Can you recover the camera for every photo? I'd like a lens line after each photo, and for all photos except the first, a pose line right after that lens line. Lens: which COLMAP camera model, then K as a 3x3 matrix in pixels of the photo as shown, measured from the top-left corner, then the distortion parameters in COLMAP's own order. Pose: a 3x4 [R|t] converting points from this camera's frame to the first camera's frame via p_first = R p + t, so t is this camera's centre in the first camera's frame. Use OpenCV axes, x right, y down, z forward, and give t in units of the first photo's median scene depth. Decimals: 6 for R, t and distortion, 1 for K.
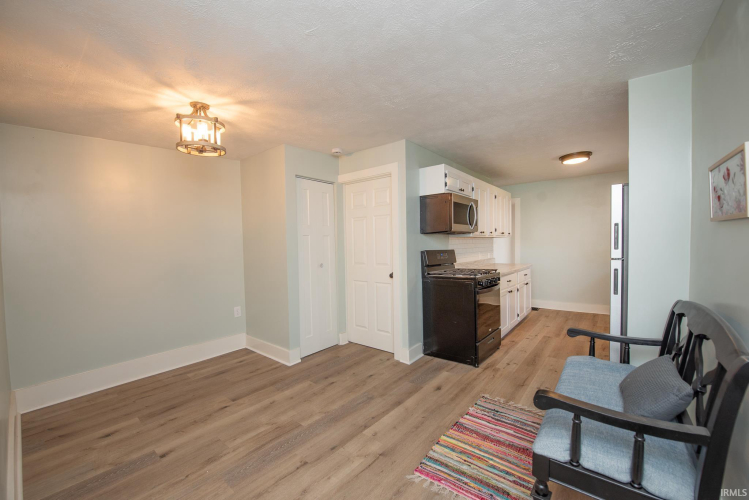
lens RADIAL K [[299.3, 0, 372.6], [0, 299.3, 247.3], [0, 0, 1]] dist [-0.017202, 0.000062]
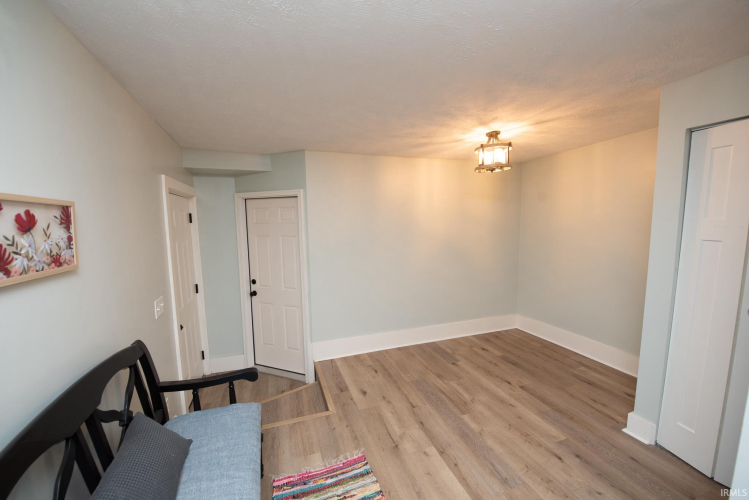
lens RADIAL K [[299.3, 0, 375.8], [0, 299.3, 253.6], [0, 0, 1]] dist [-0.017202, 0.000062]
pose [[-0.510859, 0.122669, -0.850868, 0.753196], [0.009937, 0.990543, 0.136841, -0.143521], [0.859607, 0.061452, -0.507247, 1.172102]]
